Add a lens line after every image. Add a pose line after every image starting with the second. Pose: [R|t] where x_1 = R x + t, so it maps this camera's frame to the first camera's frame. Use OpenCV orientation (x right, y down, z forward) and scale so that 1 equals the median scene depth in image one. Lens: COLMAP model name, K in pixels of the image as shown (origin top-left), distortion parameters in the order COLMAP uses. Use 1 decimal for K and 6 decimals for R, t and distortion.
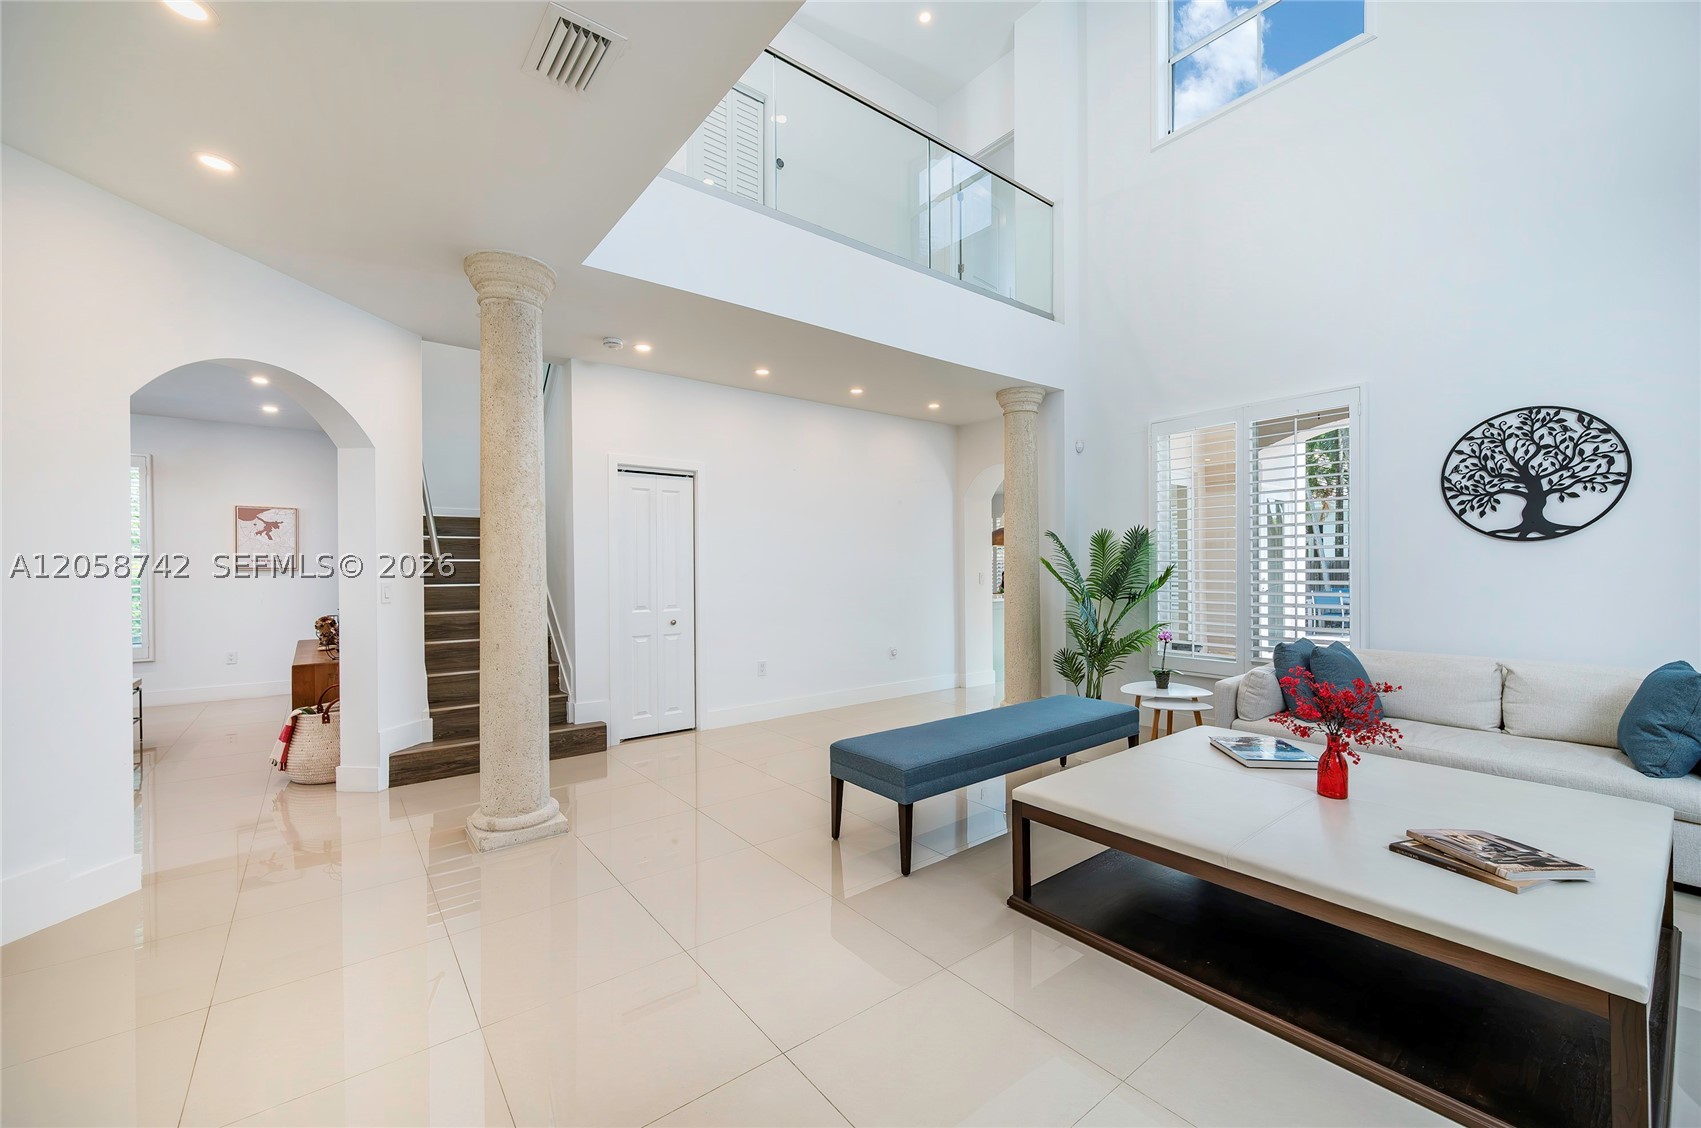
lens RADIAL K [[686.6, 0, 855.9], [0, 686.6, 579.0], [0, 0, 1]] dist [-0.001635, -0.000612]
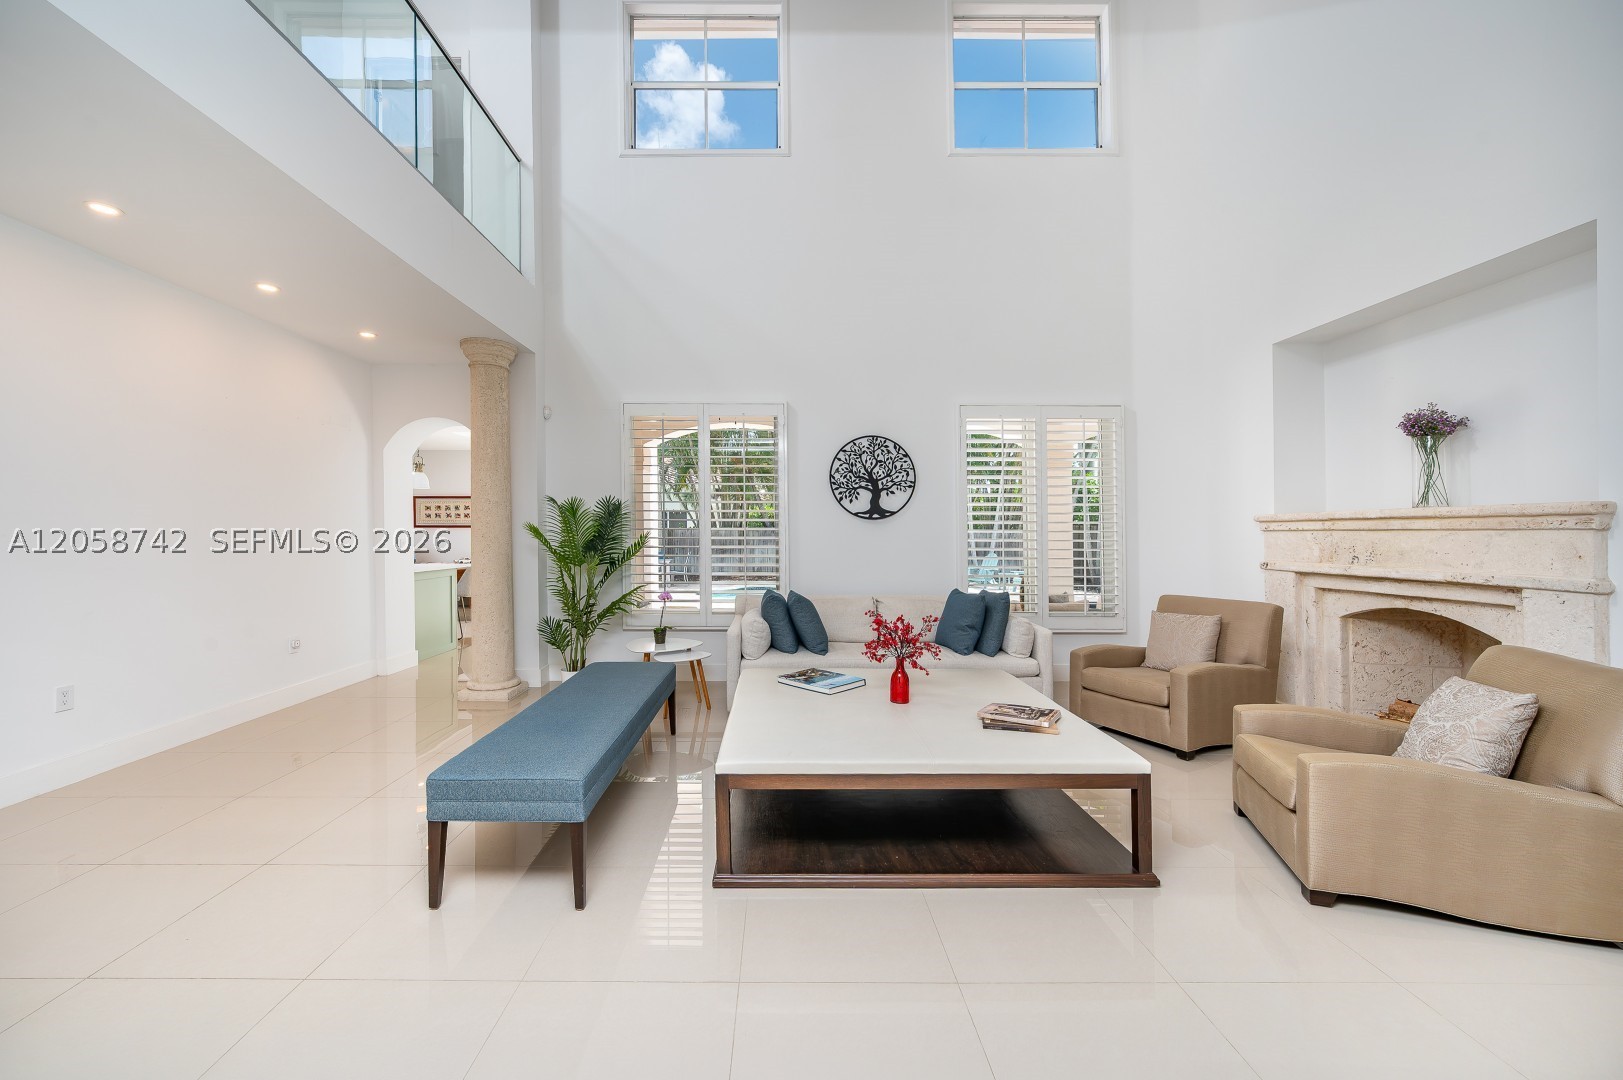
lens RADIAL K [[637.0, 0, 777.4], [0, 637.0, 527.5], [0, 0, 1]] dist [-0.003911, -0.000351]
pose [[0.610952, 0.016576, 0.791494, -0.313036], [0.007284, 0.999621, -0.026557, 0.000130], [-0.791634, 0.021990, 0.610600, 0.270863]]
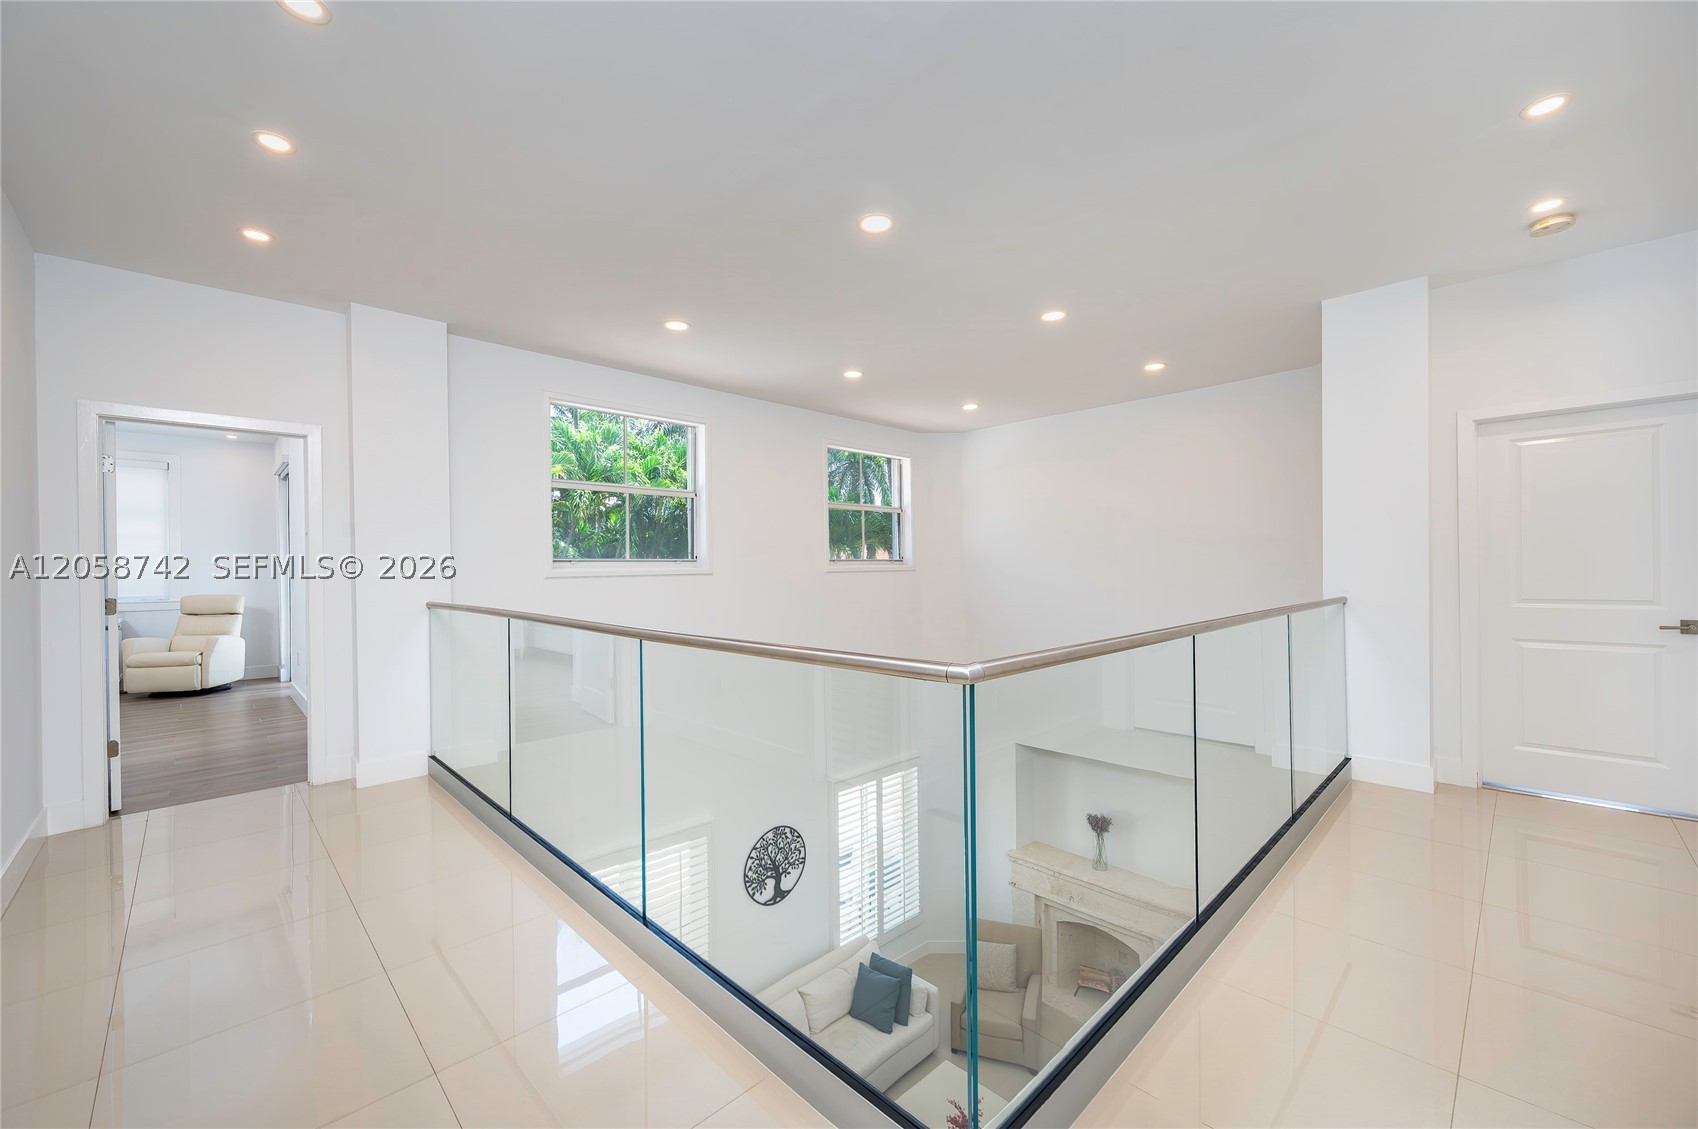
lens RADIAL K [[685.4, 0, 847.4], [0, 685.4, 563.0], [0, 0, 1]] dist [-0.001635, -0.000612]
pose [[-0.135833, 0.004713, 0.990721, -0.778998], [0.014069, 0.999897, -0.002828, -0.905537], [-0.990632, 0.013554, -0.135885, 1.026616]]
